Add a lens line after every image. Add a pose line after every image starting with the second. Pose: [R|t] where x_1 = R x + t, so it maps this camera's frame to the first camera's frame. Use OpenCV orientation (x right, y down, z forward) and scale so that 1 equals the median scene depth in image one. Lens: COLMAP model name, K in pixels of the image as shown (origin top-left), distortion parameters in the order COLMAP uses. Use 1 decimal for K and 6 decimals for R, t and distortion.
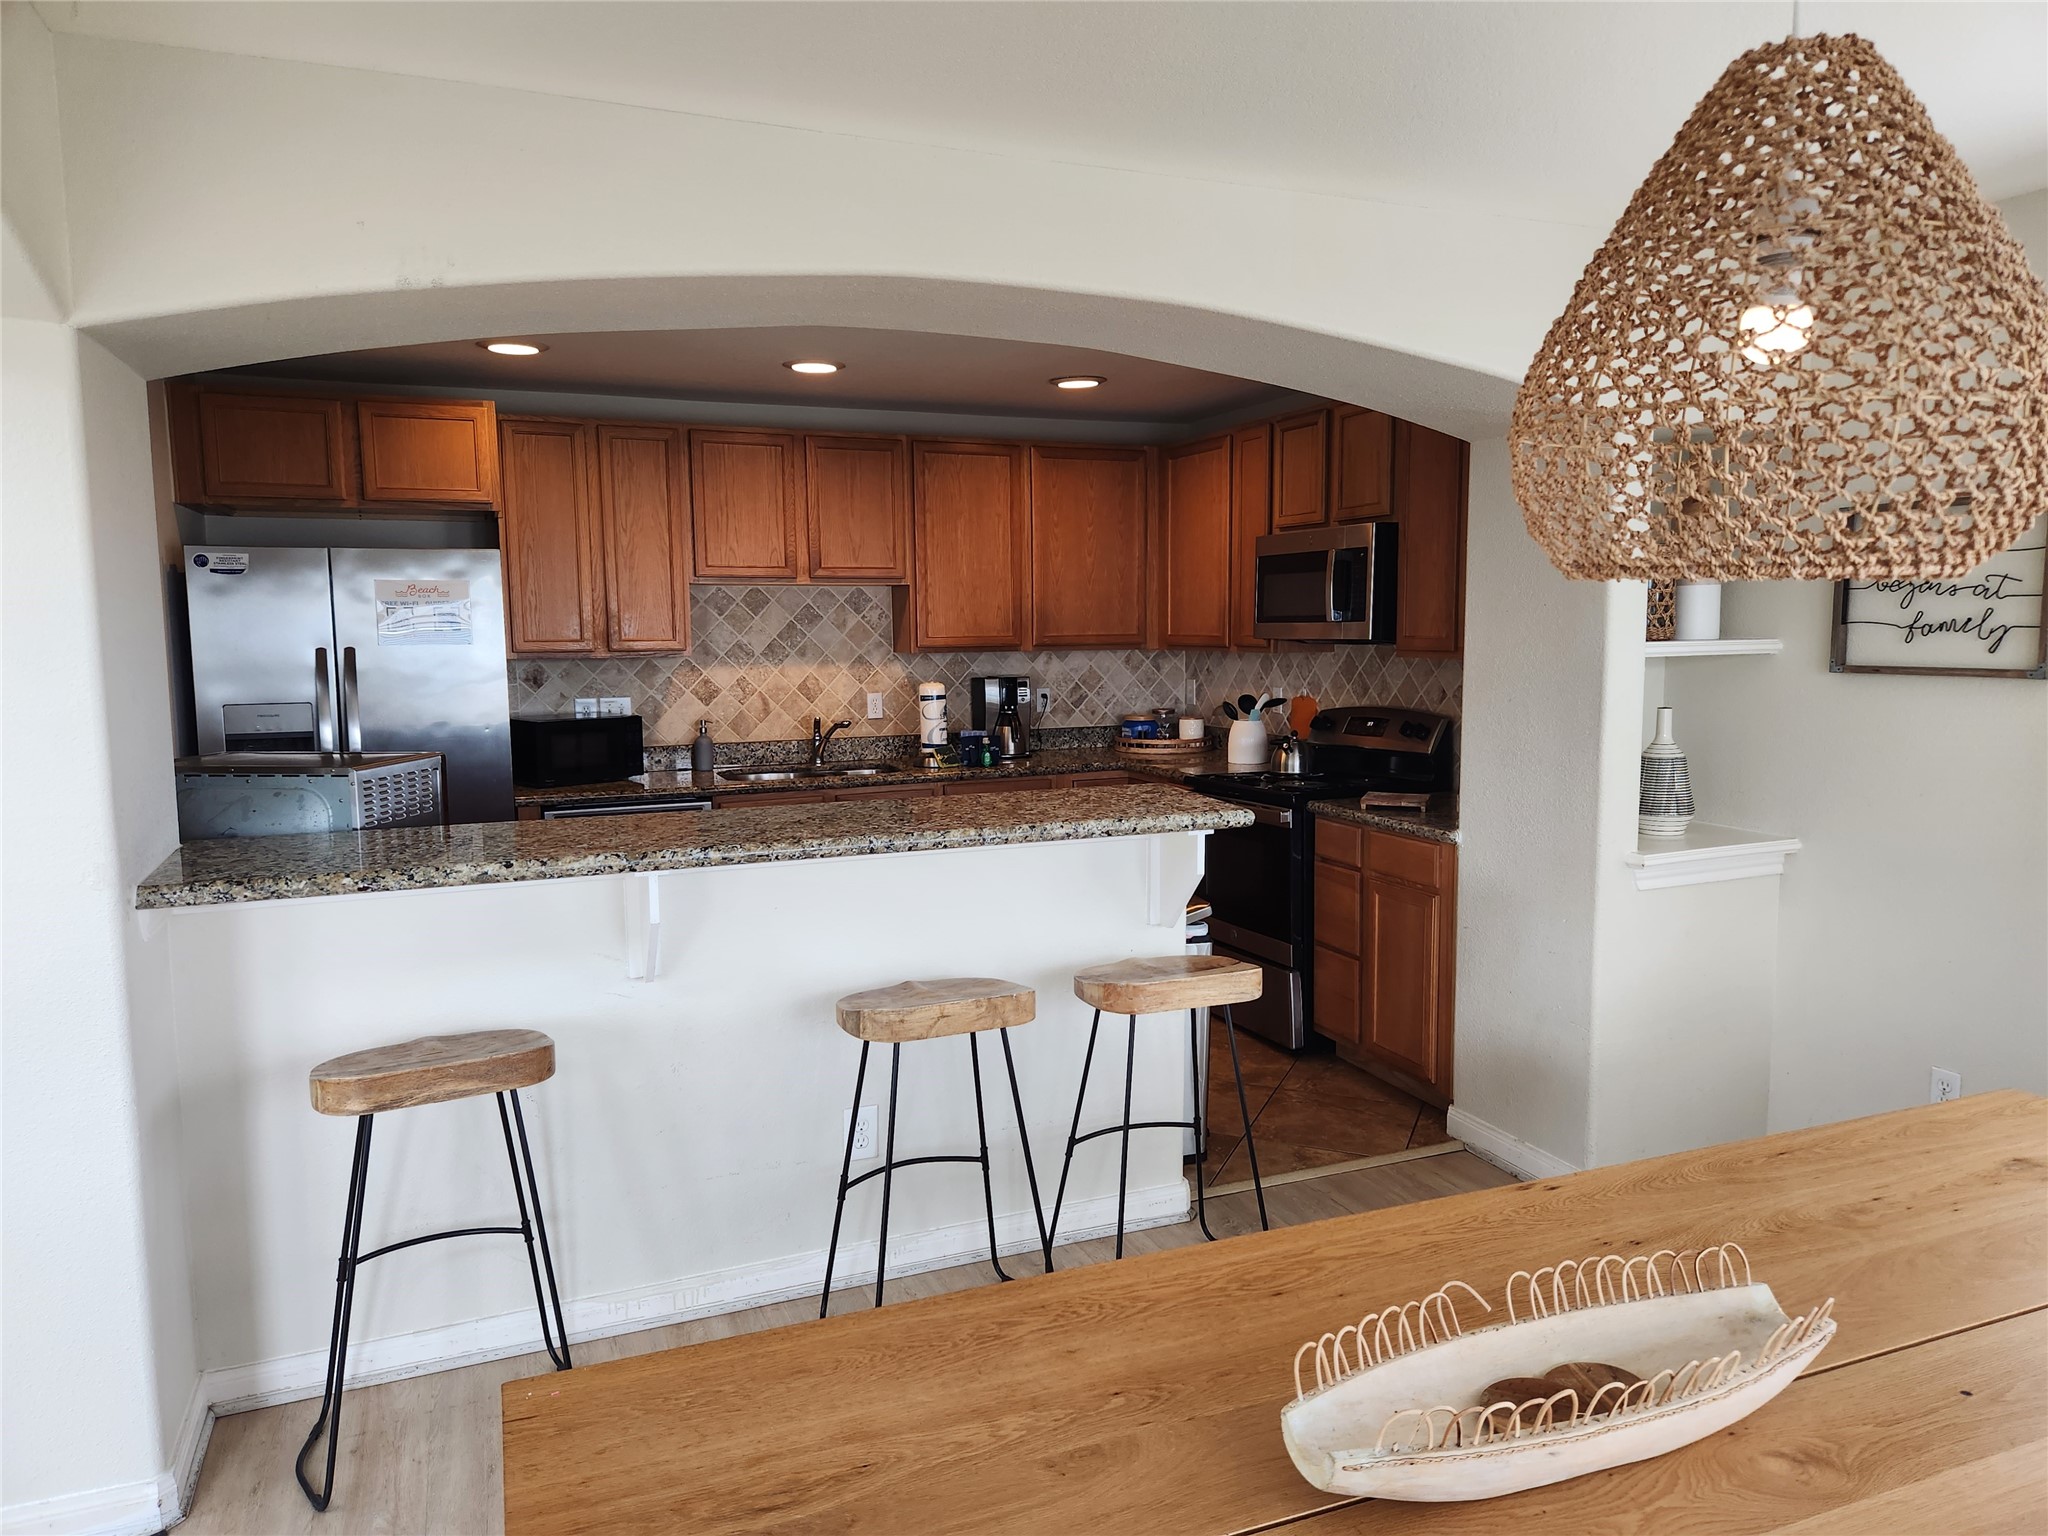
lens RADIAL K [[1394.8, 0, 1025.0], [0, 1394.8, 781.9], [0, 0, 1]] dist [0.004902, -0.000853]
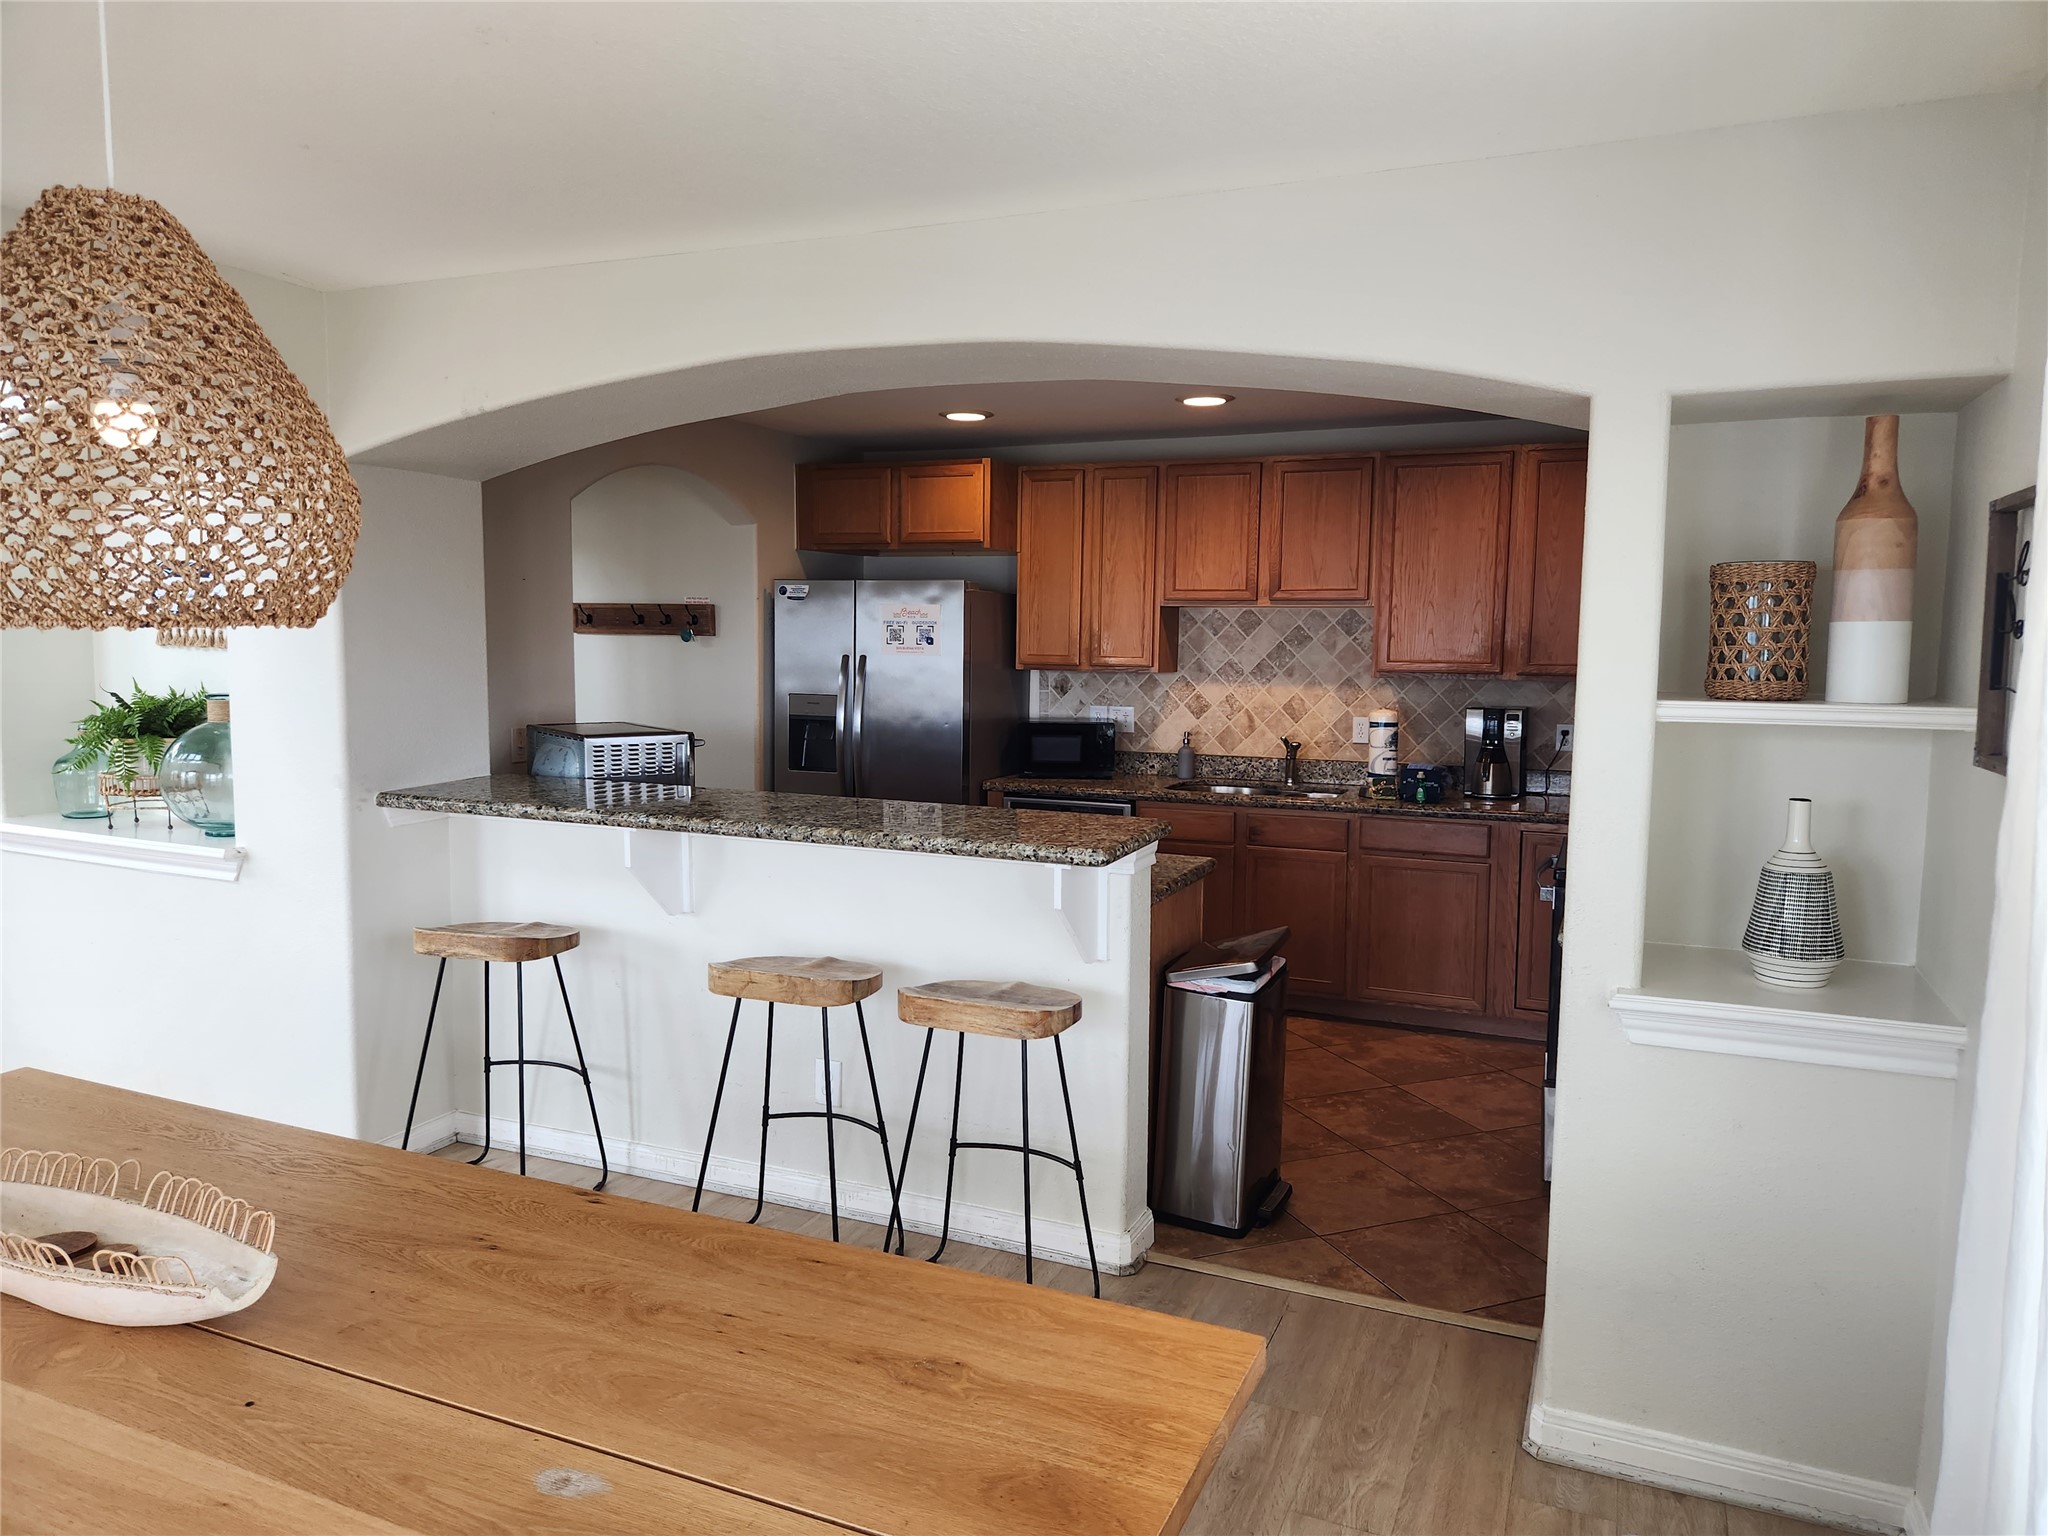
lens RADIAL K [[1375.8, 0, 1024.0], [0, 1375.8, 768.0], [0, 0, 1]] dist [0.005483, 0.000606]
pose [[0.682571, 0.086233, -0.725714, 0.557291], [-0.099315, 0.994747, 0.024791, -0.037119], [0.724039, 0.055153, 0.687550, 0.219150]]
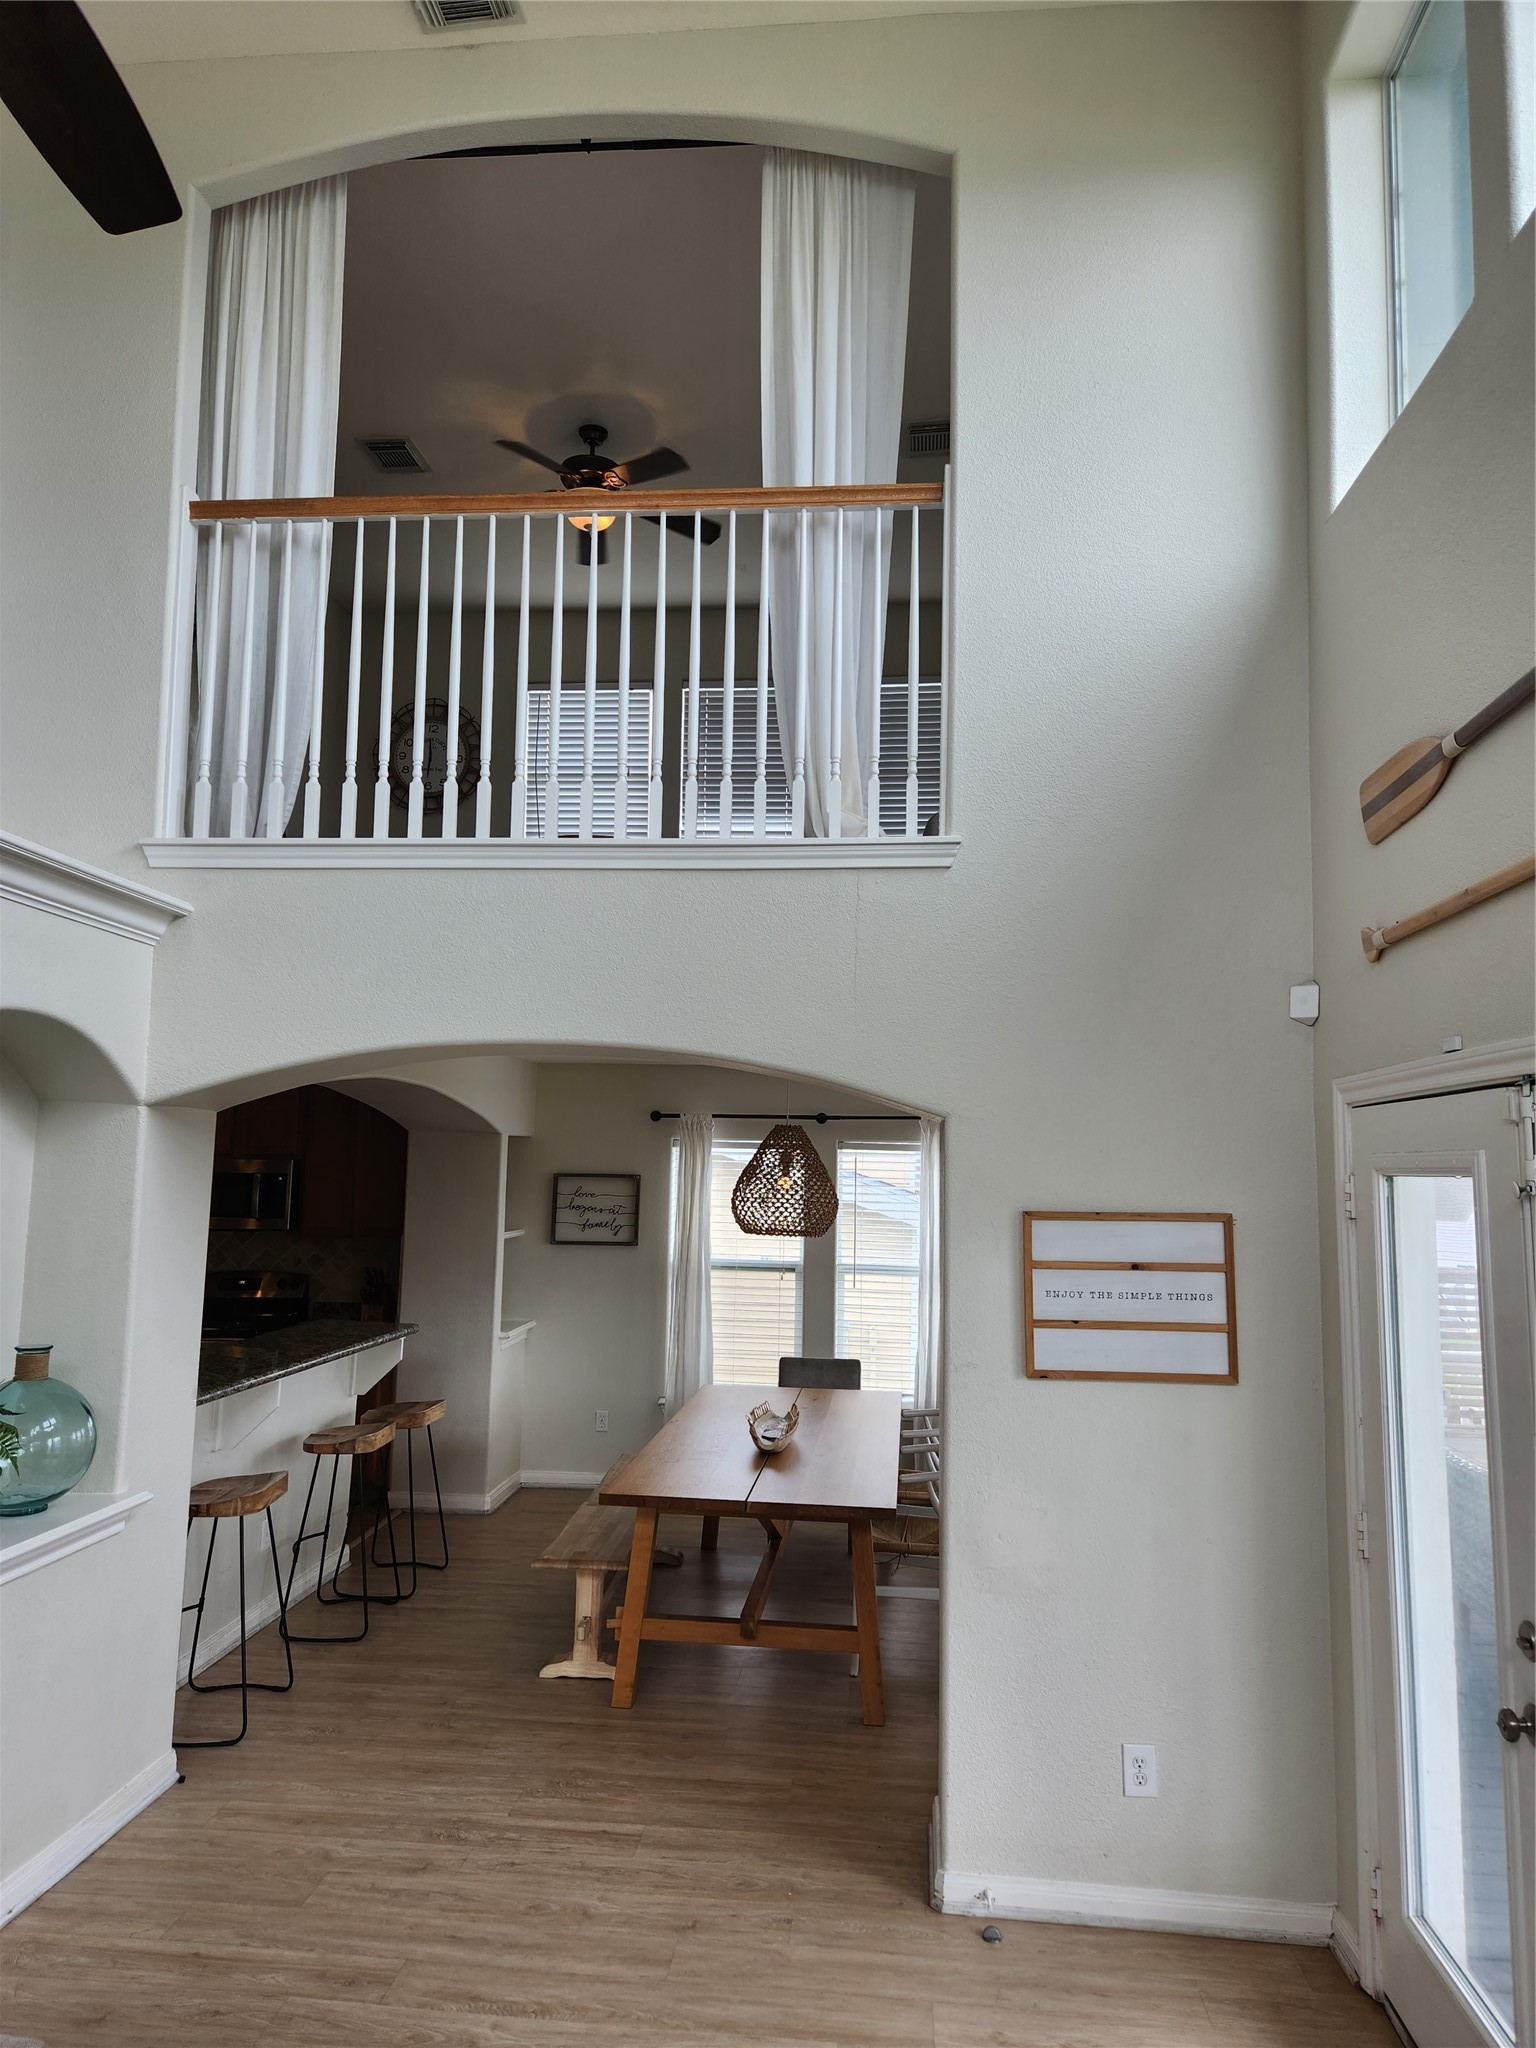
lens RADIAL K [[1375.8, 0, 768.0], [0, 1375.8, 1024.0], [0, 0, 1]] dist [0.005483, 0.000606]
pose [[0.481740, 0.082763, 0.872397, -0.911197], [0.085585, 0.986327, -0.140831, -0.063710], [-0.872125, 0.142509, 0.468071, -0.302420]]
